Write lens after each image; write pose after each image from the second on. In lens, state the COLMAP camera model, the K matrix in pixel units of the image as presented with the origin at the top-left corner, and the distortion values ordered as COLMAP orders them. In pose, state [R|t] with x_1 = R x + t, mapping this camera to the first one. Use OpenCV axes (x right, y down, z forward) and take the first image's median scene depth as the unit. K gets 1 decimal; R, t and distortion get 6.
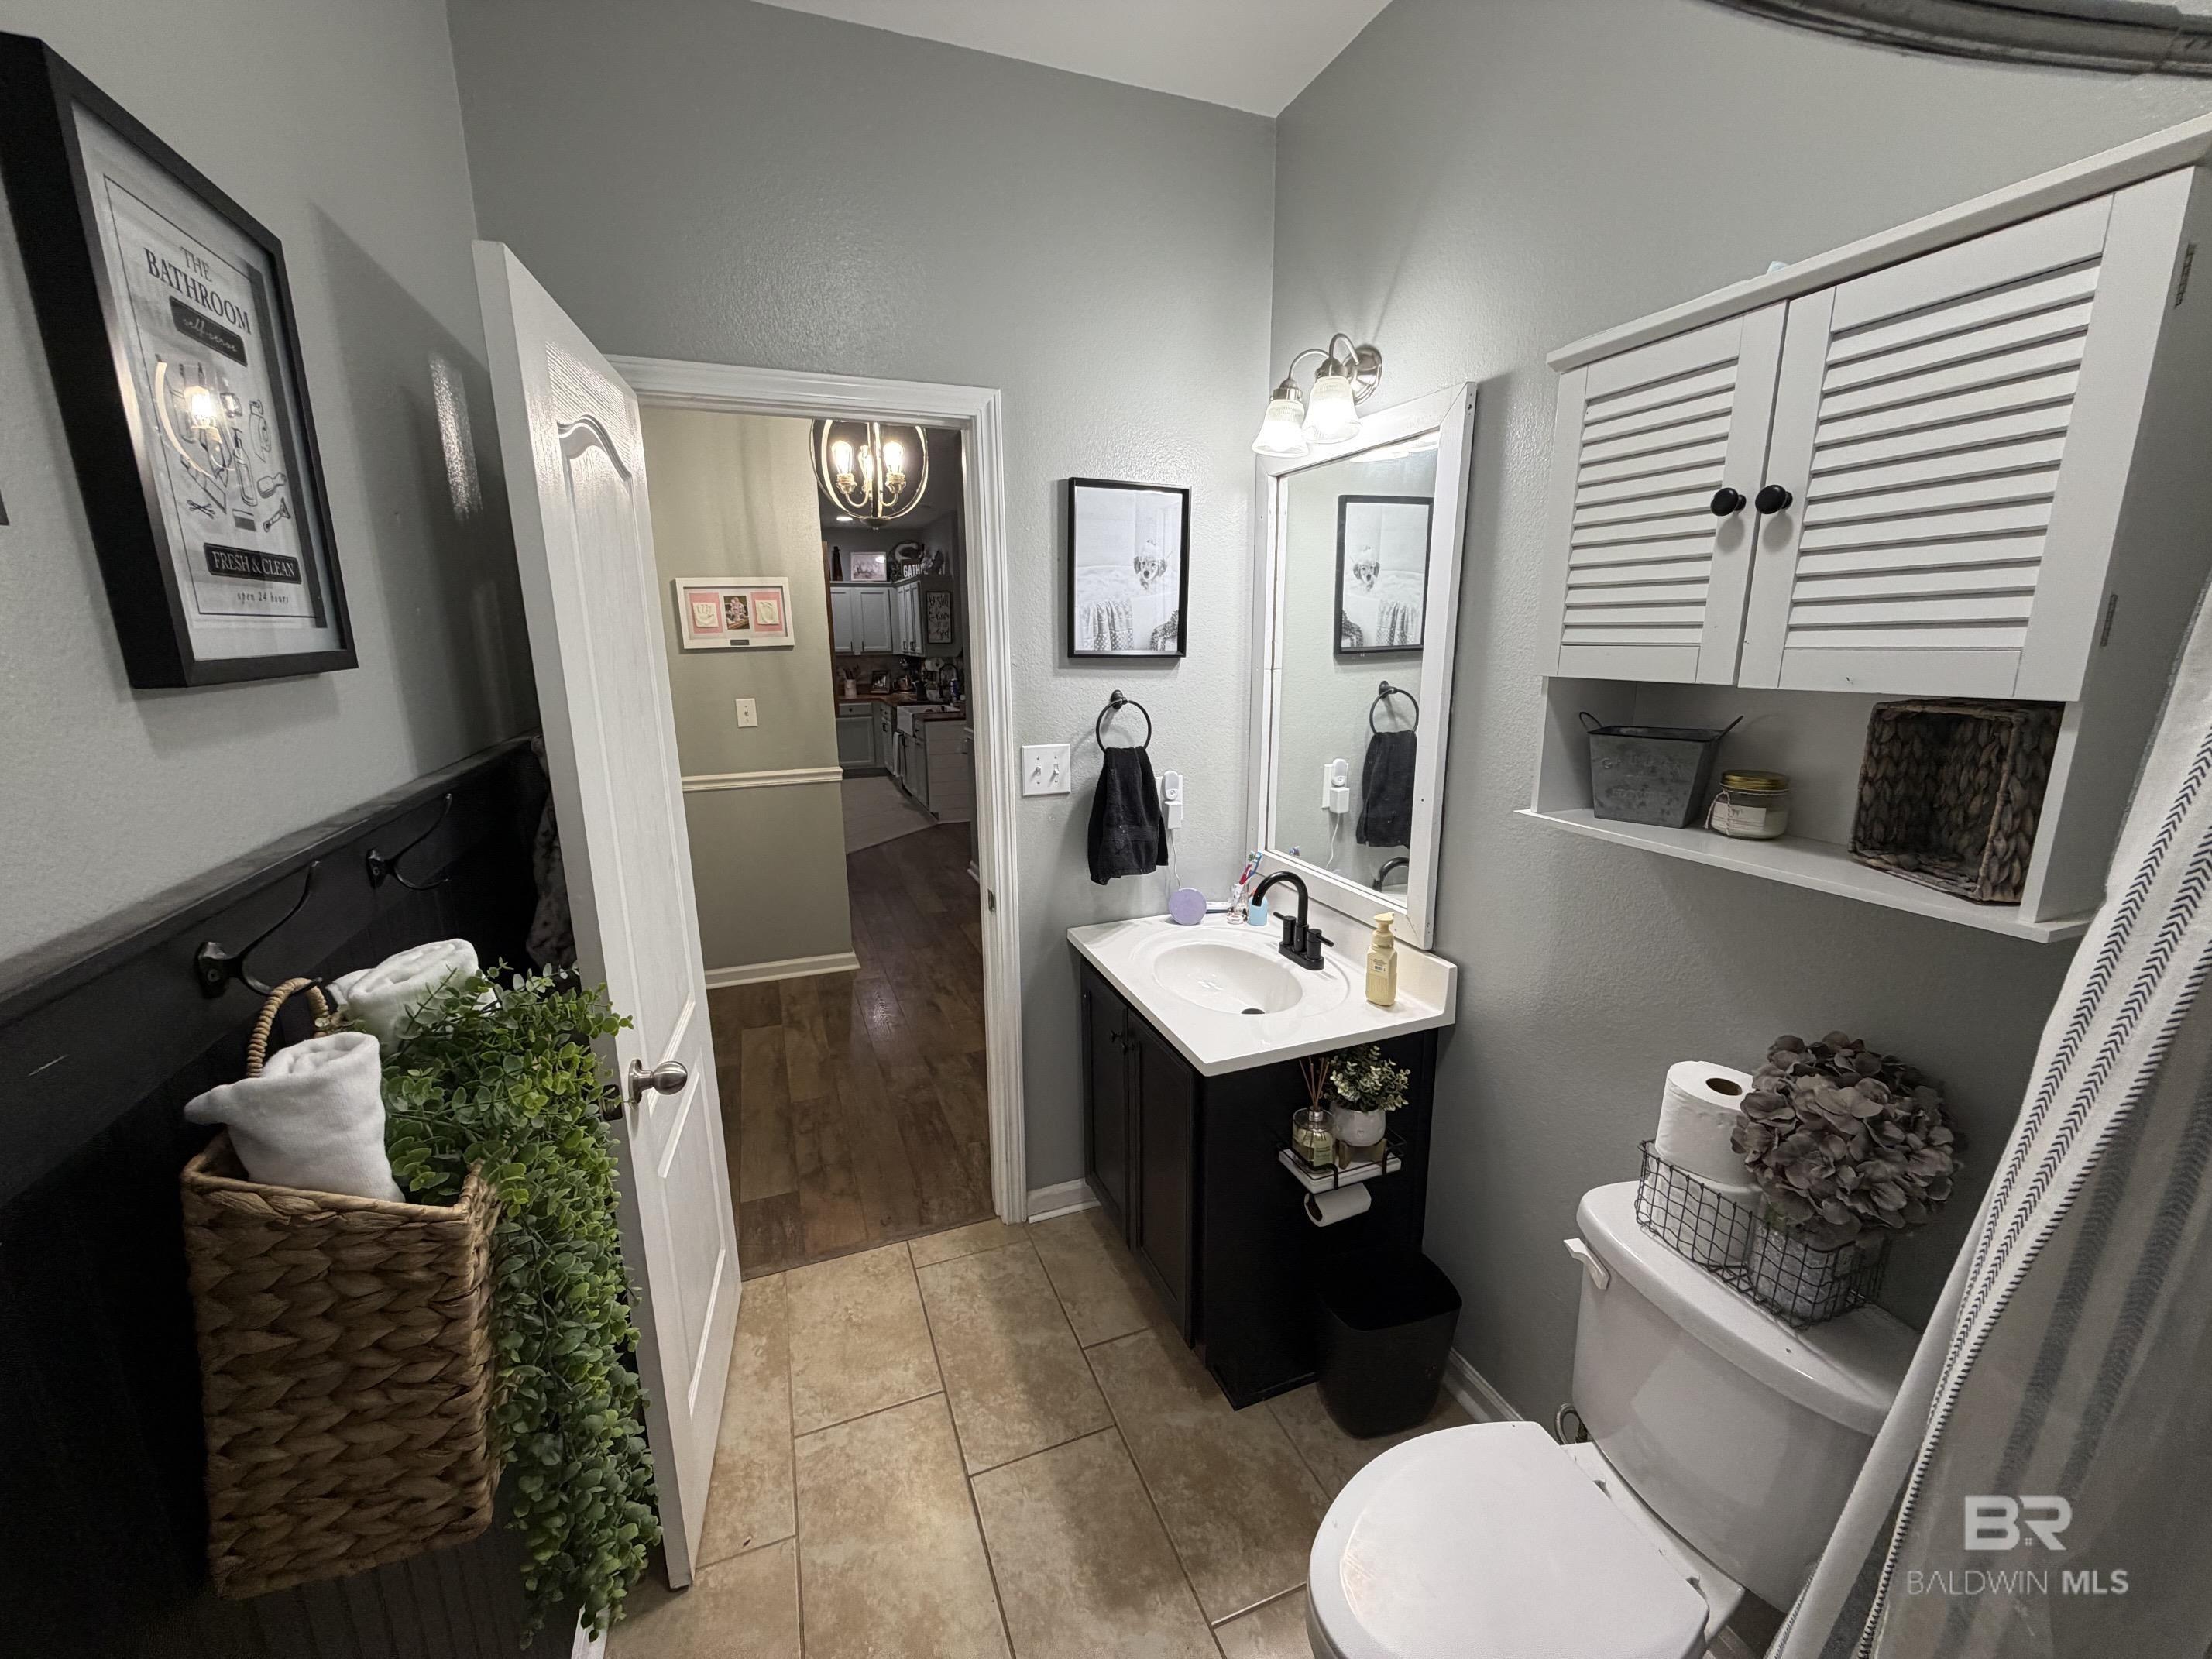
lens RADIAL K [[883.0, 0, 1103.2], [0, 883.0, 827.7], [0, 0, 1]] dist [0.003591, 0.000095]
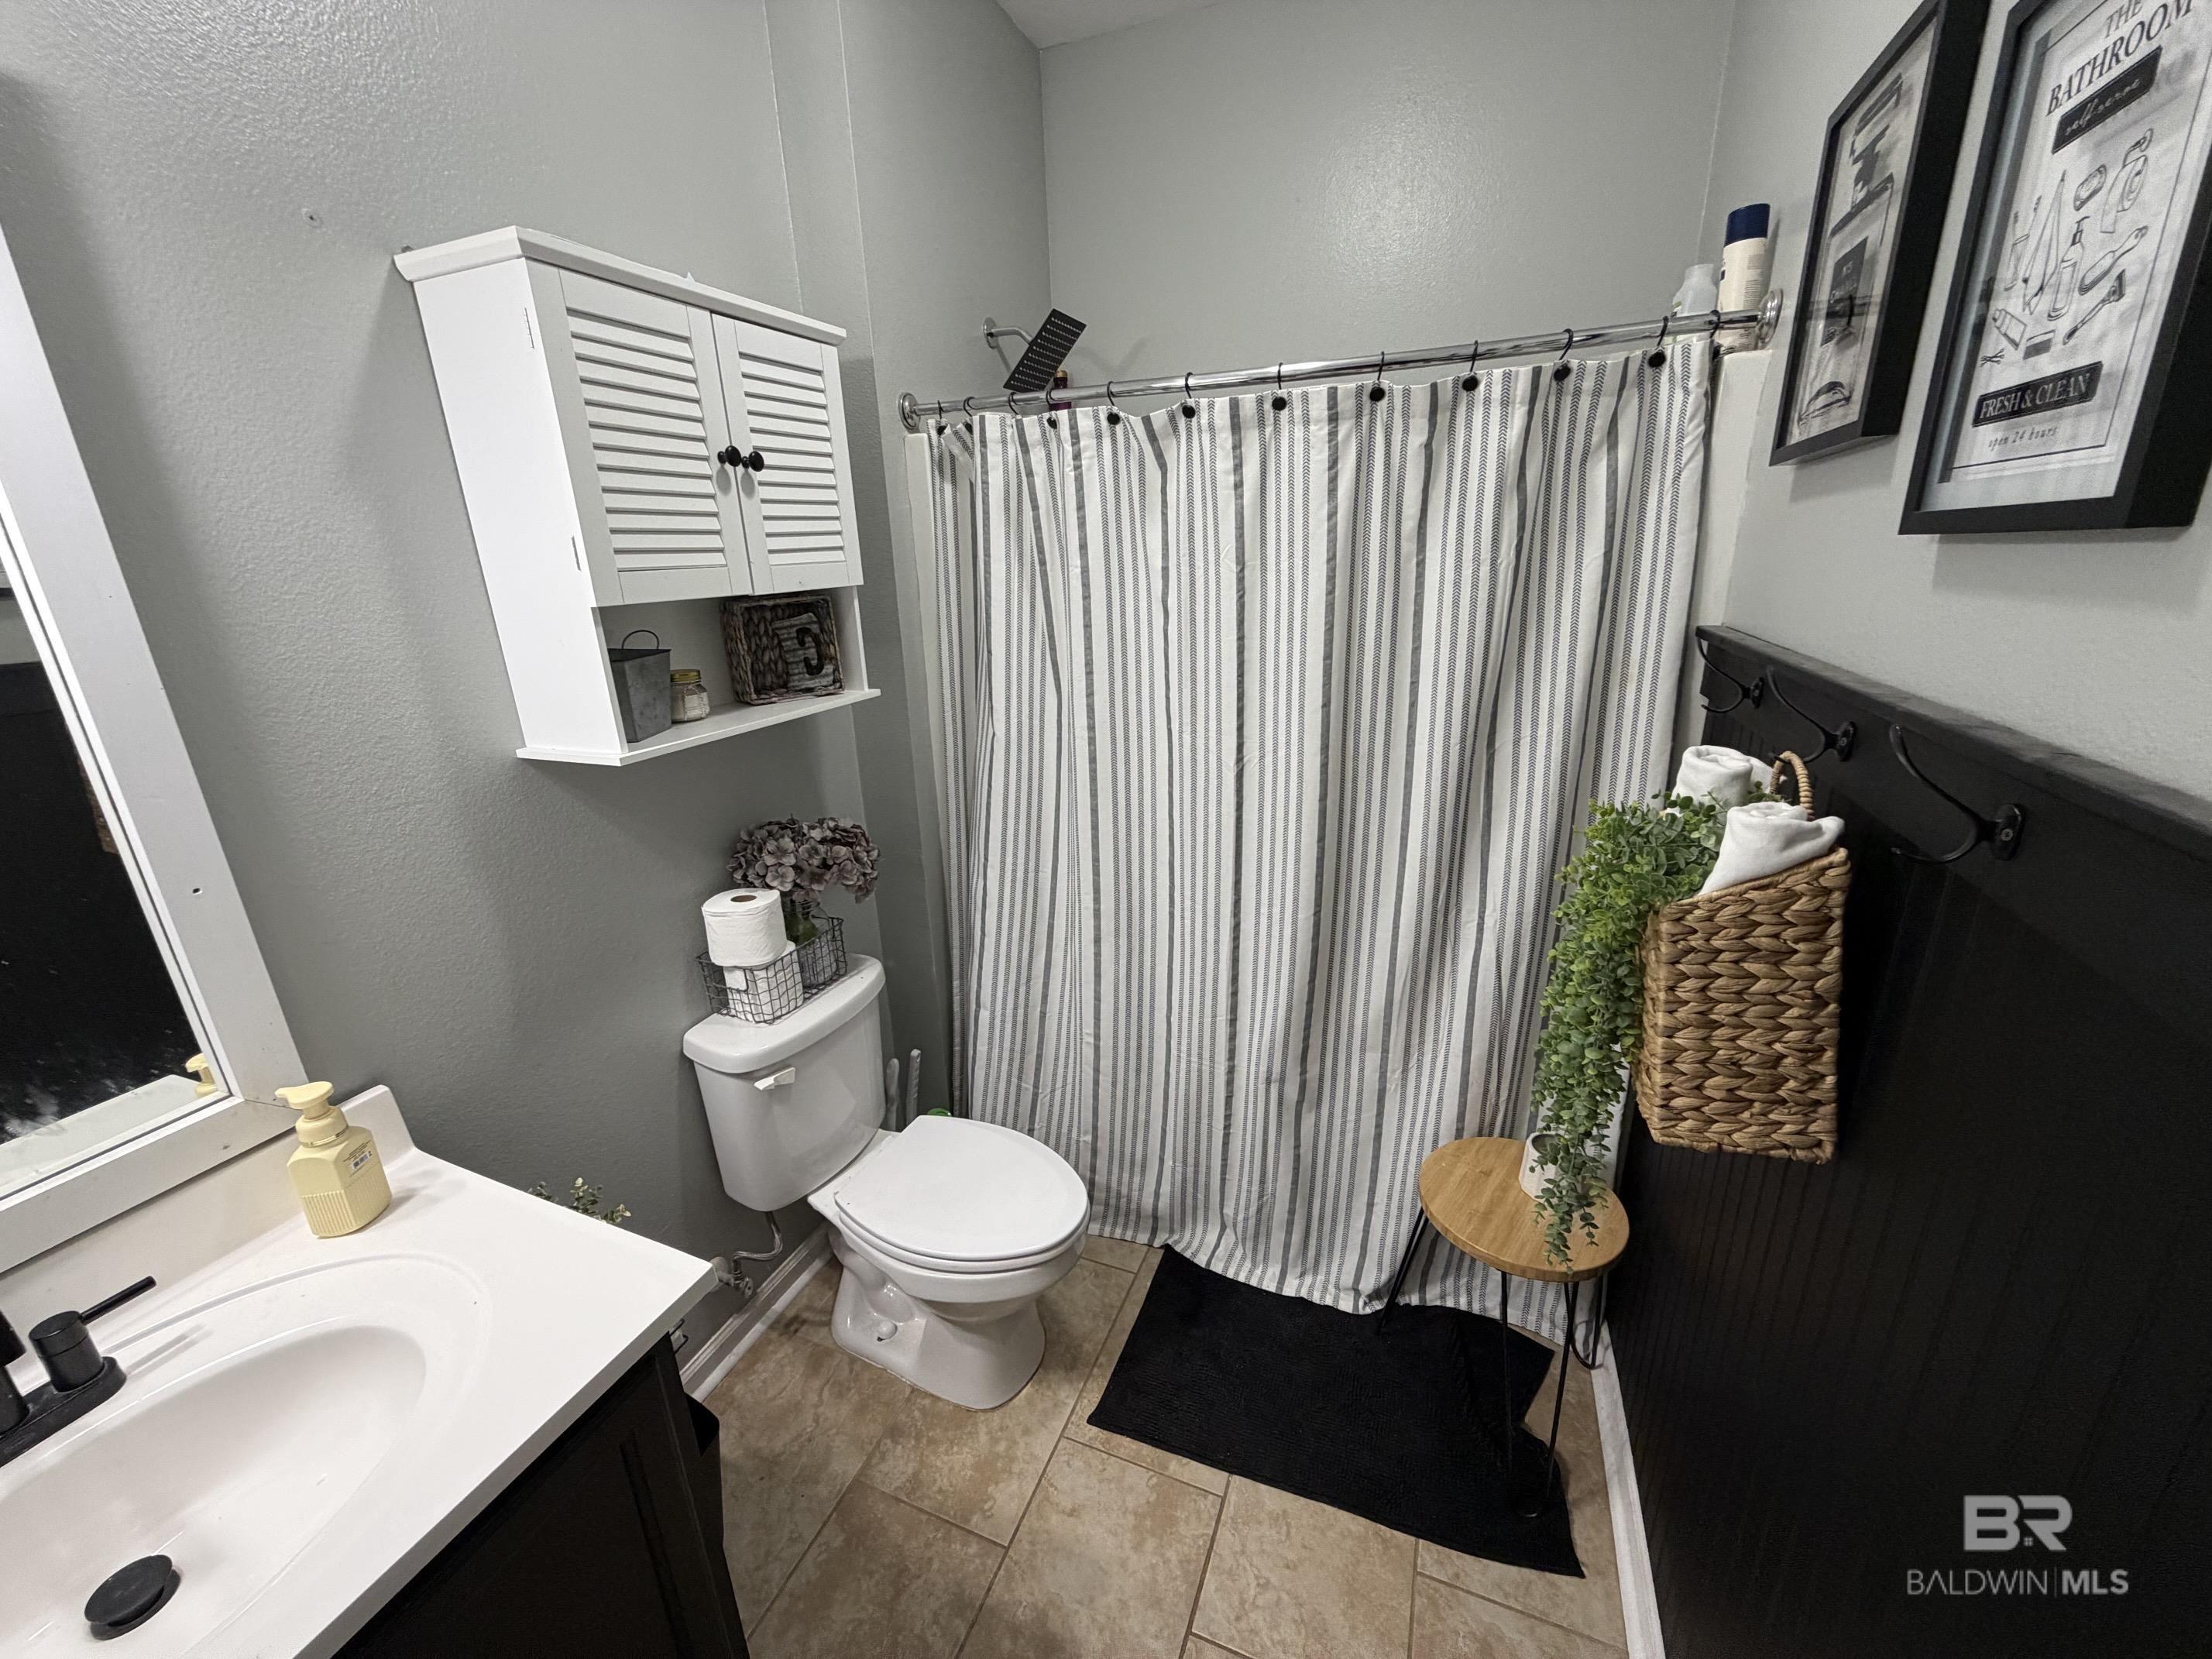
lens RADIAL K [[883.0, 0, 1098.5], [0, 883.0, 829.9], [0, 0, 1]] dist [0.003591, 0.000095]
pose [[-0.730512, -0.171261, 0.661076, -0.681818], [0.189235, 0.879368, 0.436924, -0.343804], [-0.656157, 0.444277, -0.609980, 1.677719]]
